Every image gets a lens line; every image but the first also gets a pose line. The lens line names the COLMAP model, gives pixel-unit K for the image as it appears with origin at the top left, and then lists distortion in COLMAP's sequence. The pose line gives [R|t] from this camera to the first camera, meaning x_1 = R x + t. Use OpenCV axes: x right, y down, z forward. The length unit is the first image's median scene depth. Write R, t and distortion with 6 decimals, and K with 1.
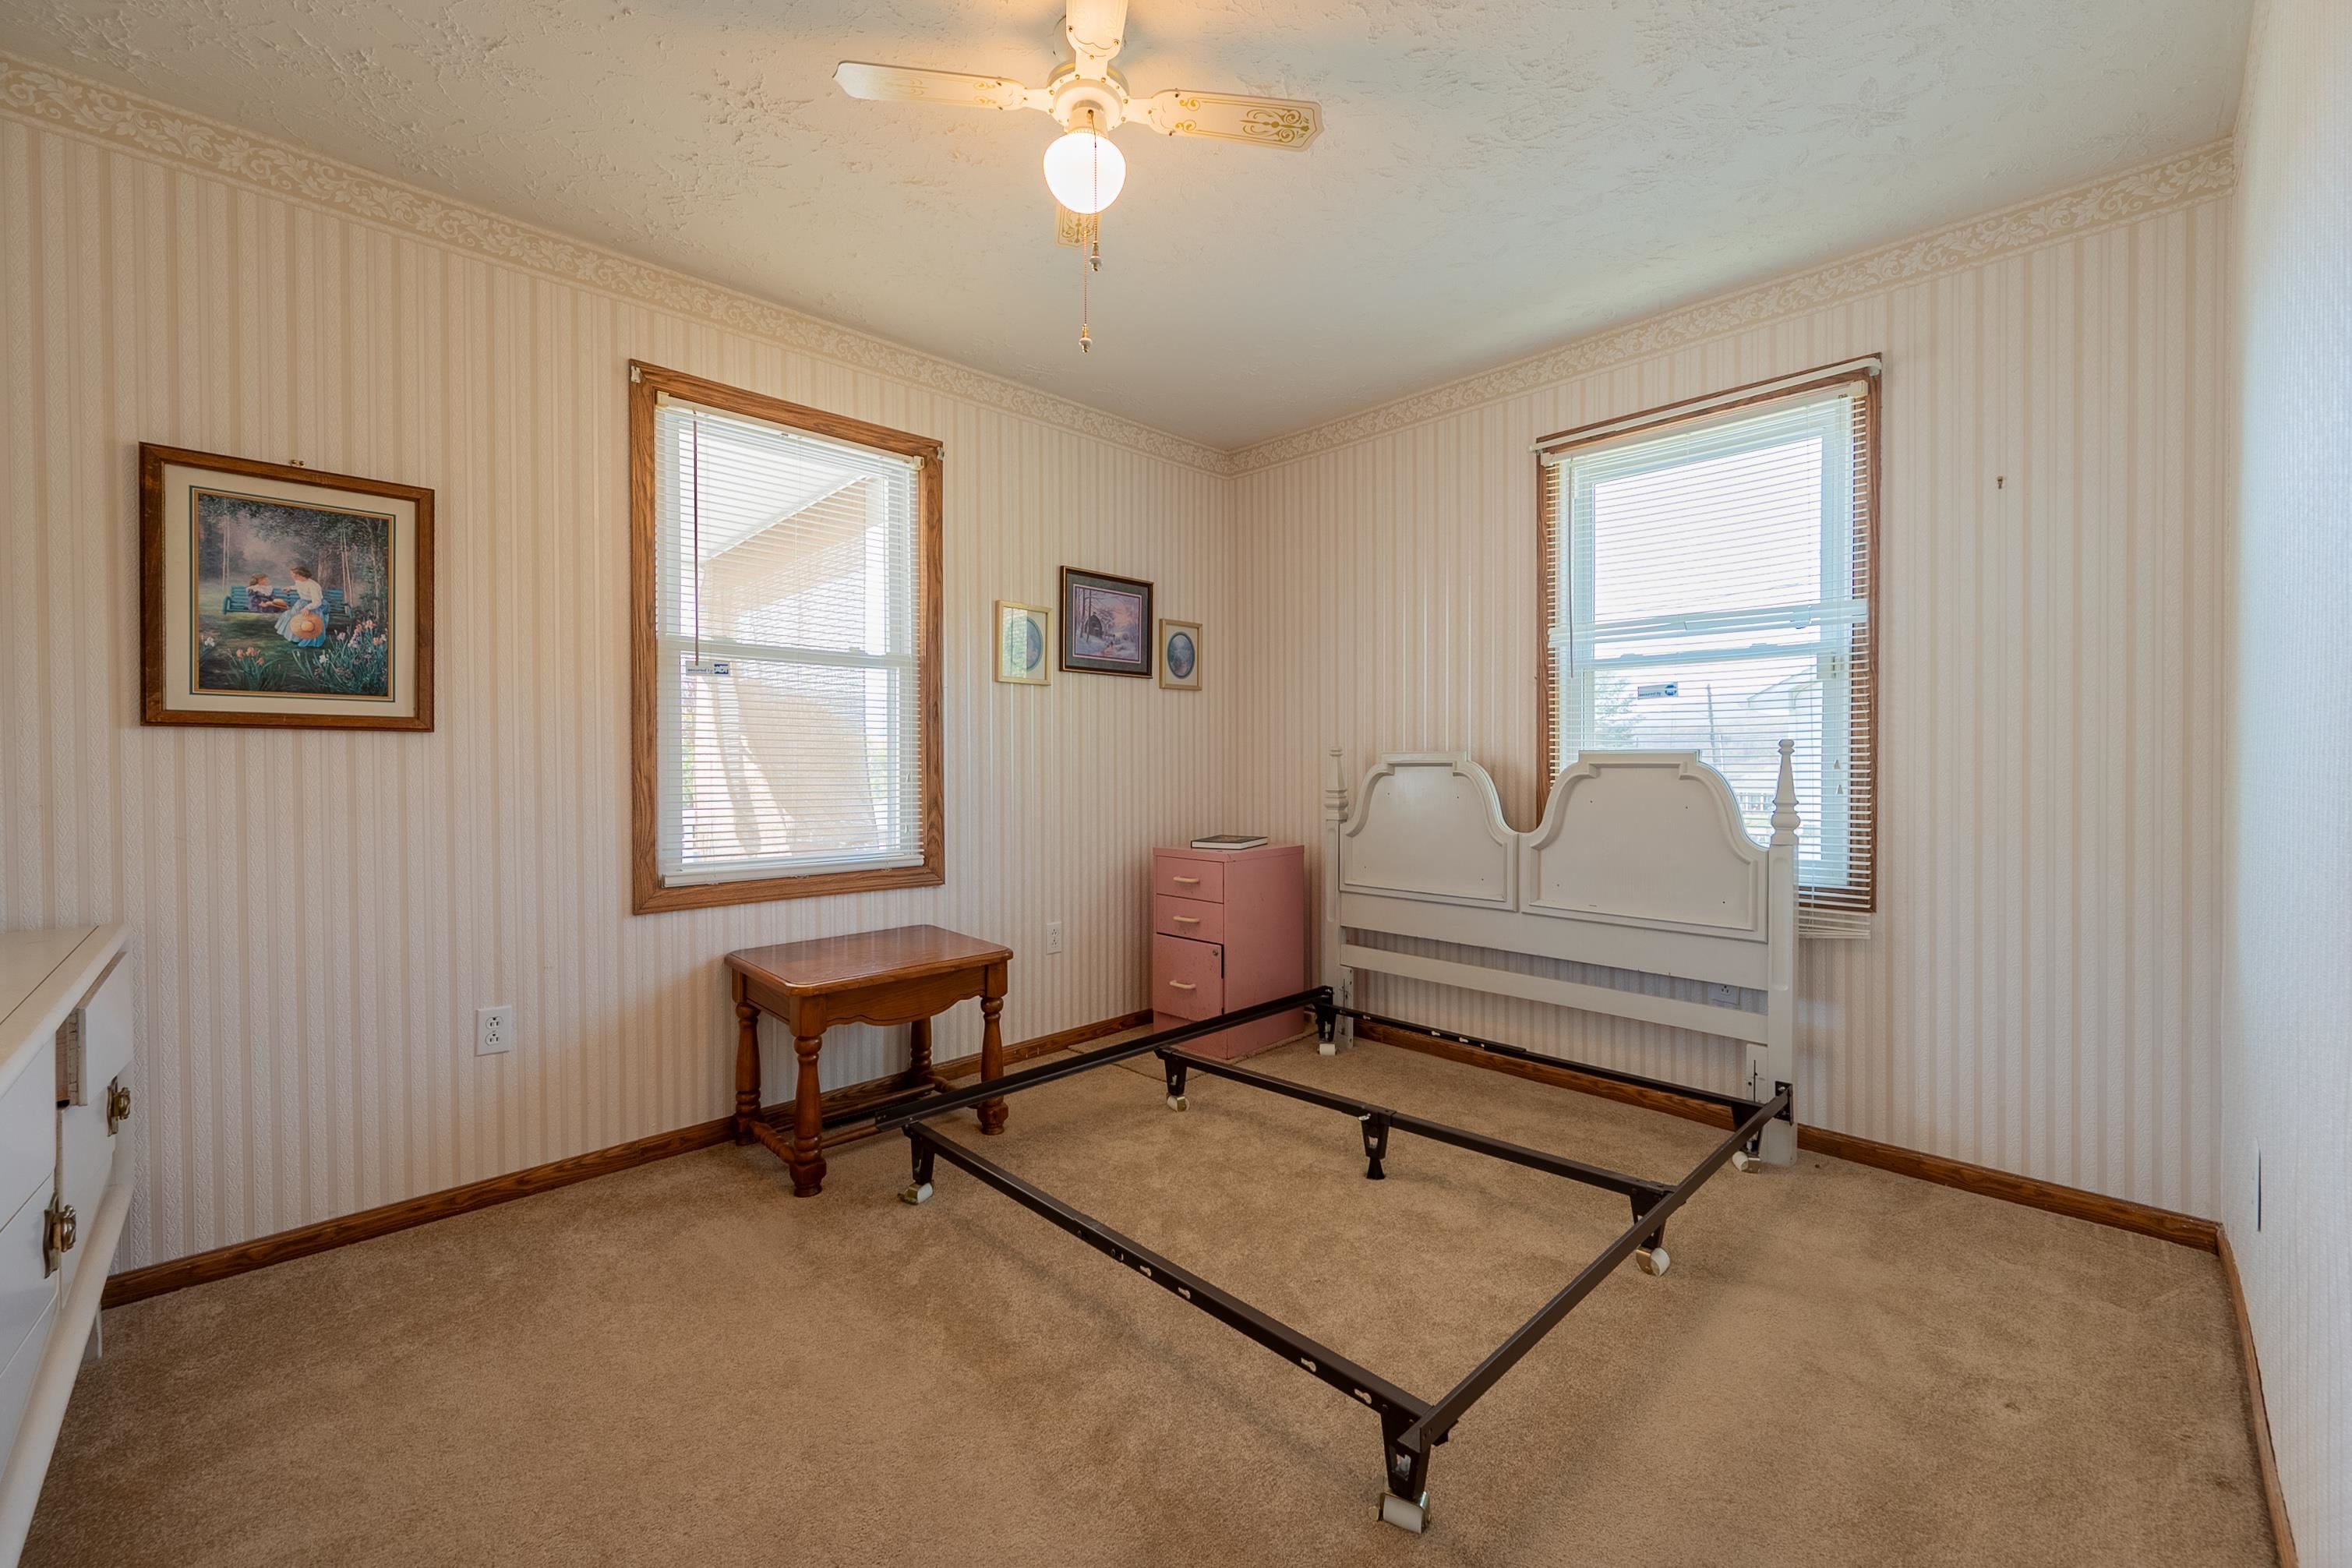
lens RADIAL K [[929.6, 0, 1171.4], [0, 929.6, 777.1], [0, 0, 1]] dist [0.000907, 0.000227]
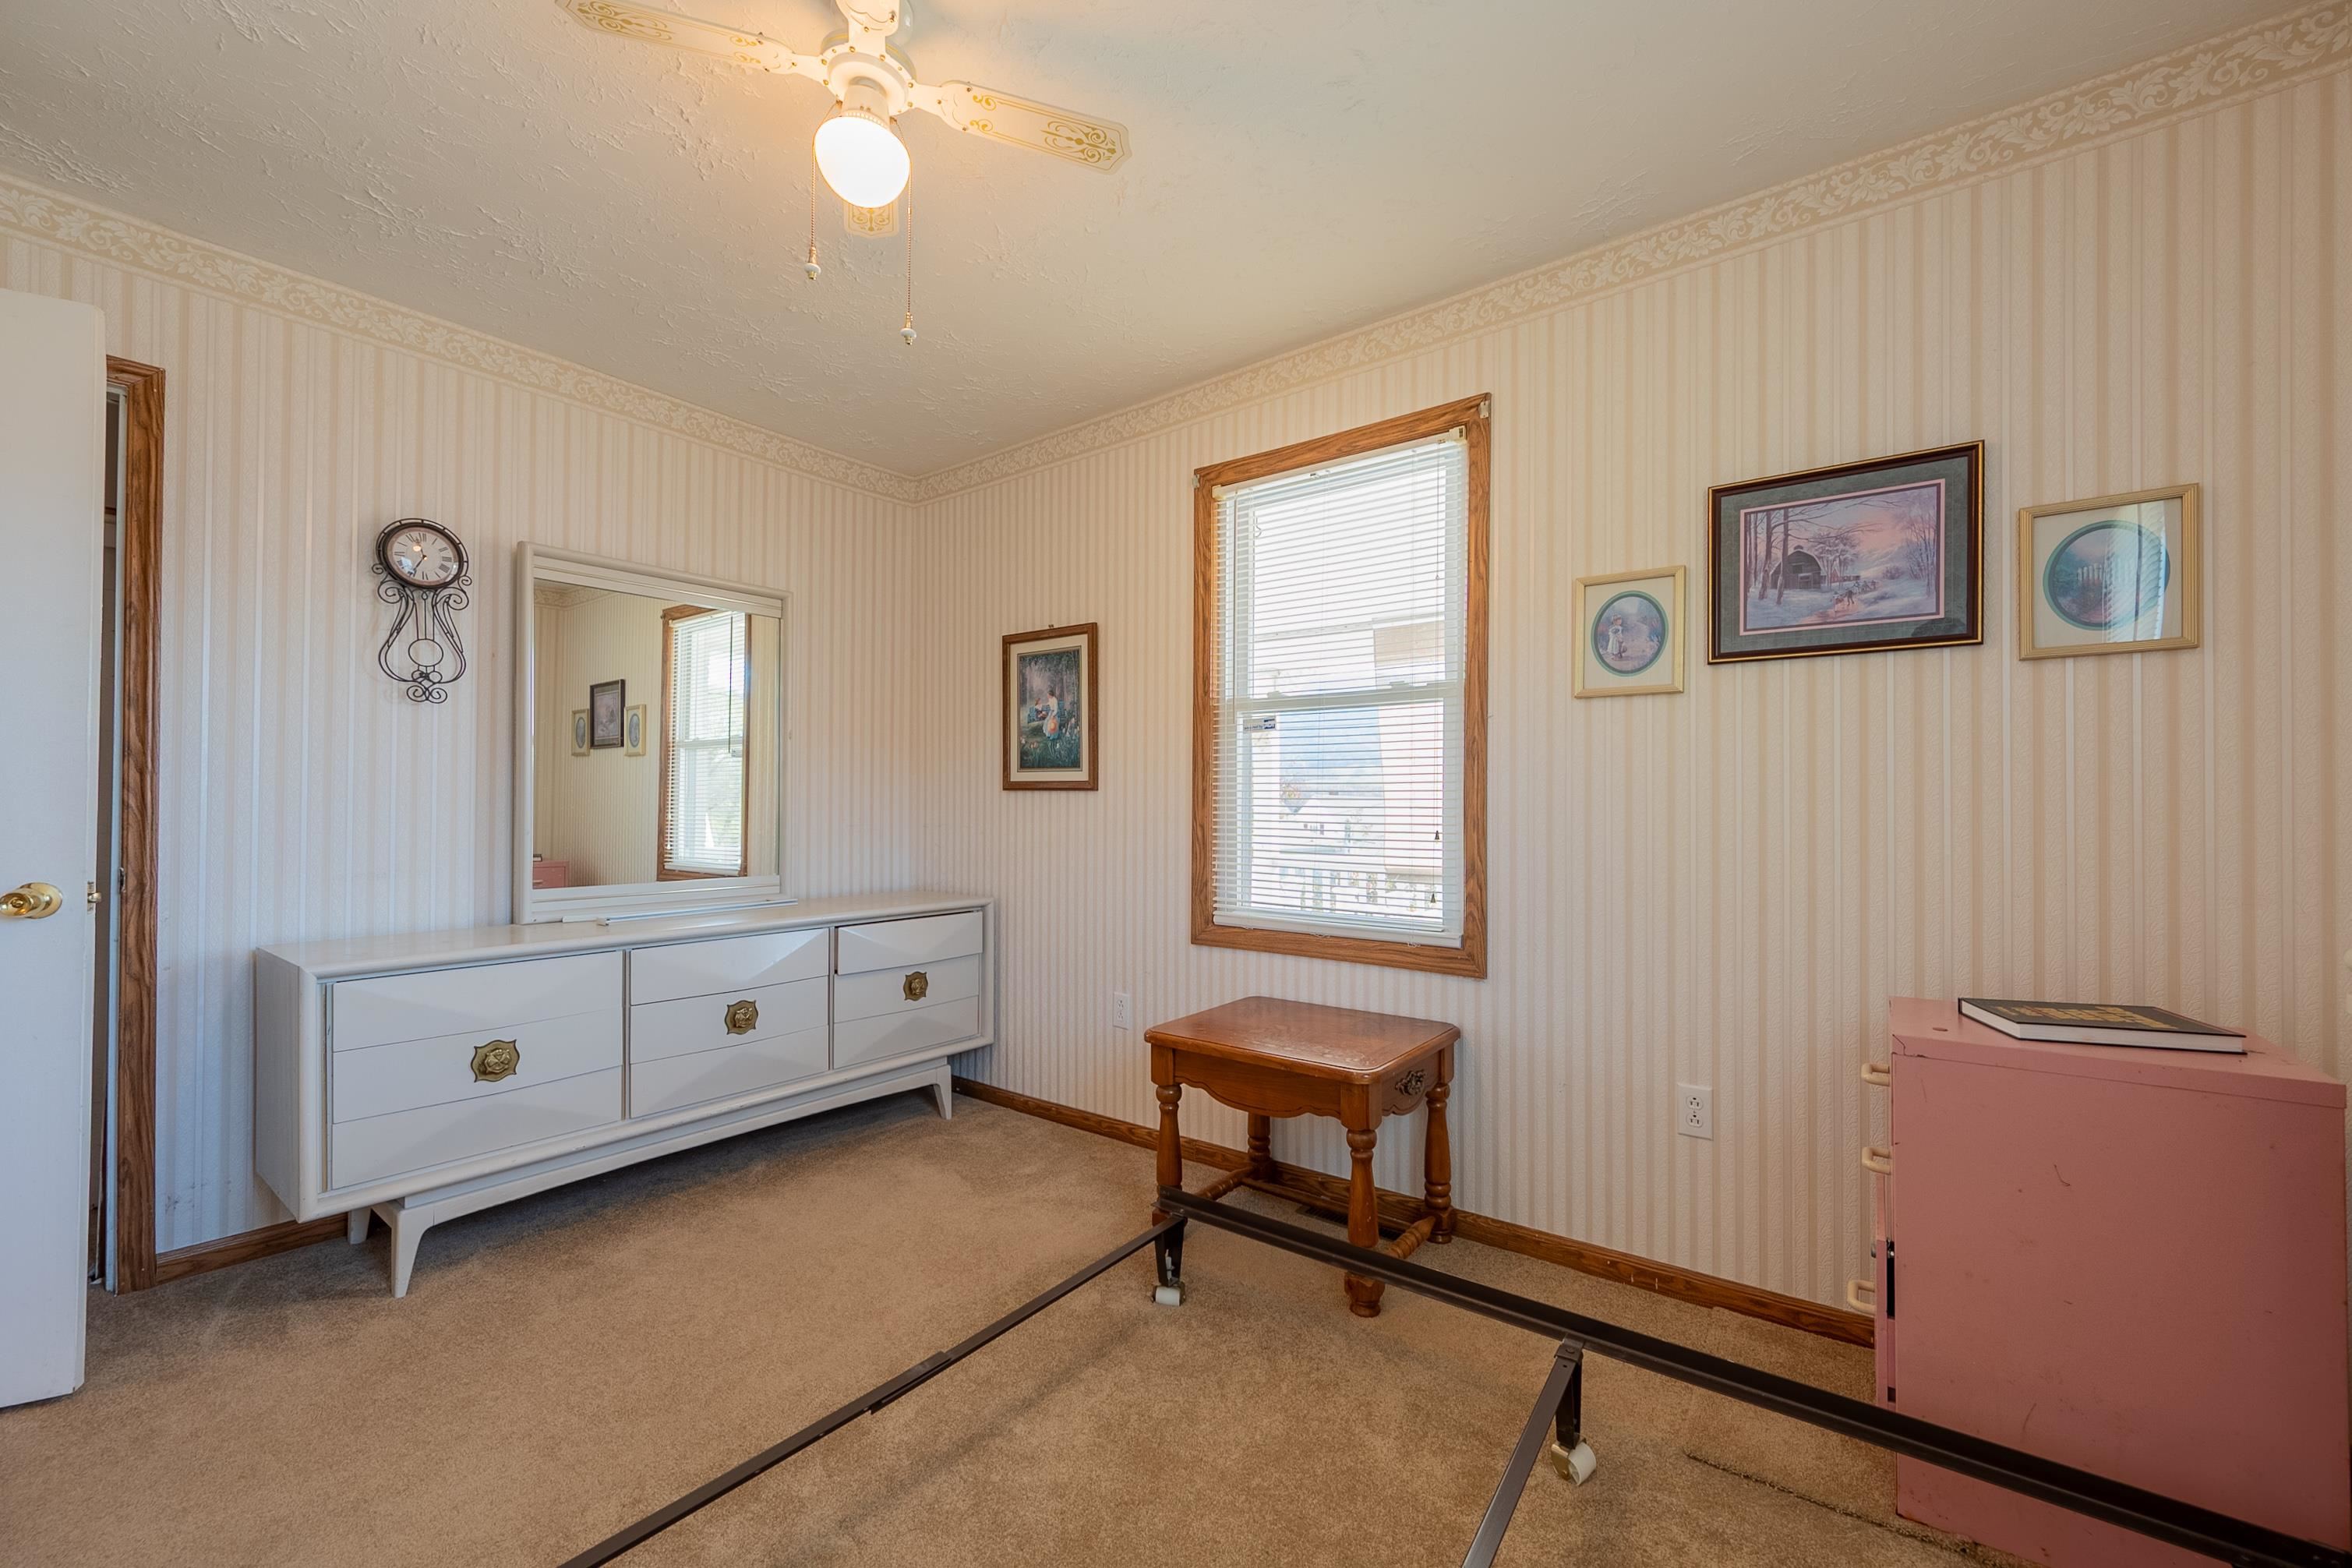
lens RADIAL K [[973.4, 0, 1173.4], [0, 973.4, 804.2], [0, 0, 1]] dist [0.000027, -0.000081]
pose [[0.140182, -0.001453, -0.990125, 0.608189], [-0.021400, 0.999761, -0.004497, -0.020017], [0.989894, 0.021819, 0.140118, 0.778593]]
